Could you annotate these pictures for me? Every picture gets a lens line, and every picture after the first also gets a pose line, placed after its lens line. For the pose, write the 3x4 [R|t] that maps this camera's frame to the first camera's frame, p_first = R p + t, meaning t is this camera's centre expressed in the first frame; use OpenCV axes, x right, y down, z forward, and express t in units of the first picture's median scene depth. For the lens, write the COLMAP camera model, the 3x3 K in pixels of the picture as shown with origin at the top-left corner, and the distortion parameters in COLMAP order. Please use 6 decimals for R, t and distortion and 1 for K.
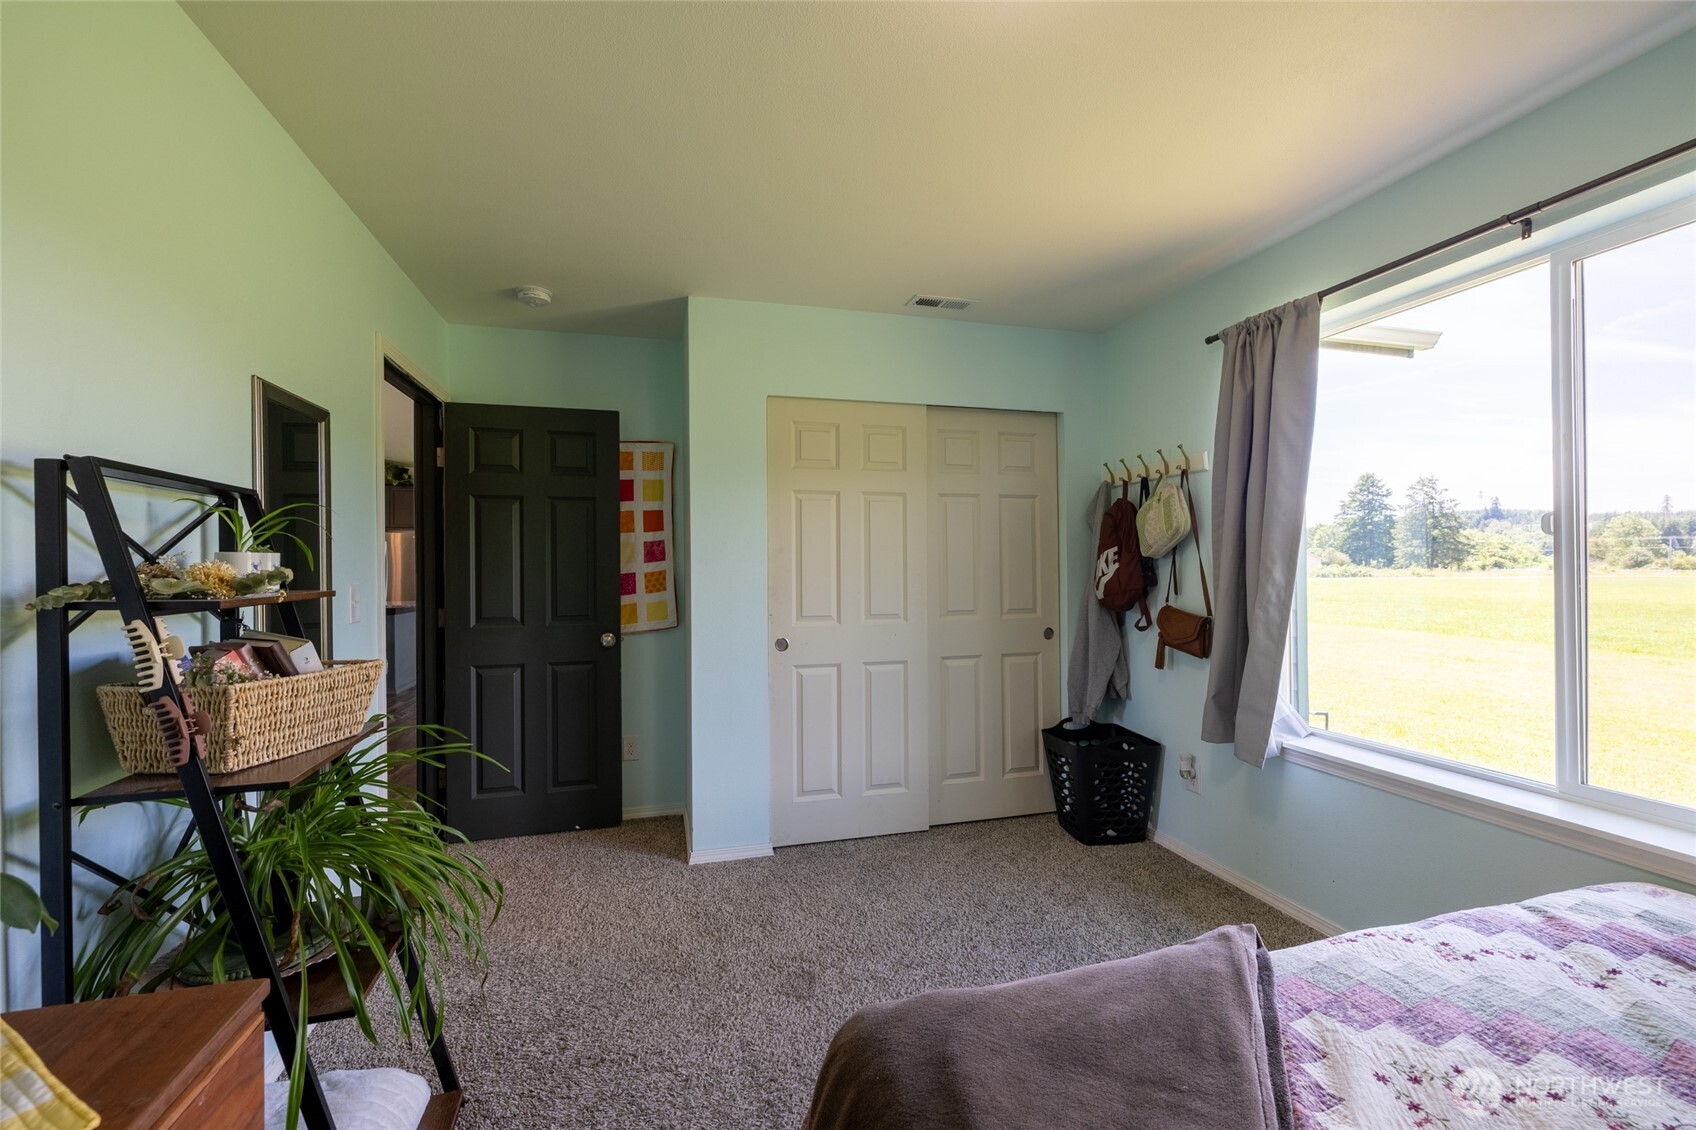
lens RADIAL K [[707.8, 0, 845.8], [0, 707.8, 567.8], [0, 0, 1]] dist [-0.001471, 0.000592]
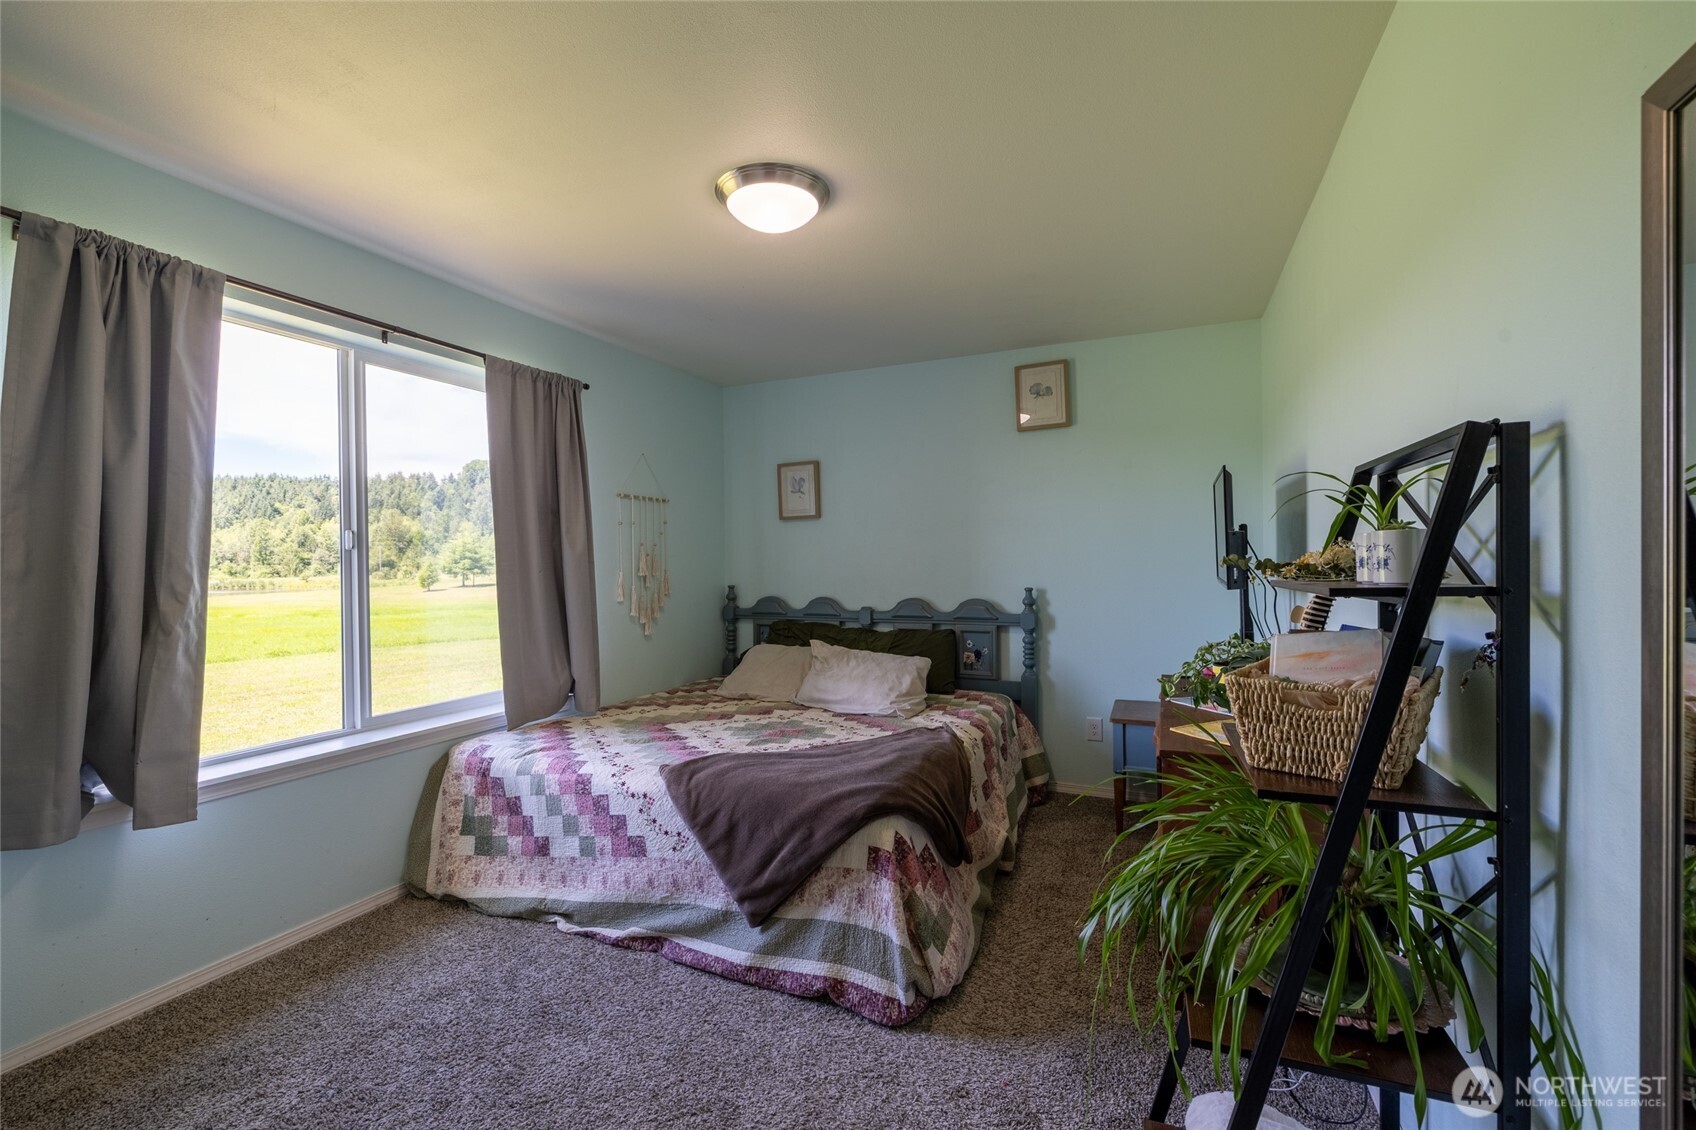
lens RADIAL K [[707.8, 0, 845.8], [0, 707.8, 567.8], [0, 0, 1]] dist [-0.001471, 0.000592]
pose [[-0.775701, 0.008411, 0.631045, -0.601485], [0.016276, 0.999845, 0.006680, -0.000531], [-0.630891, 0.015453, -0.775718, 1.358001]]
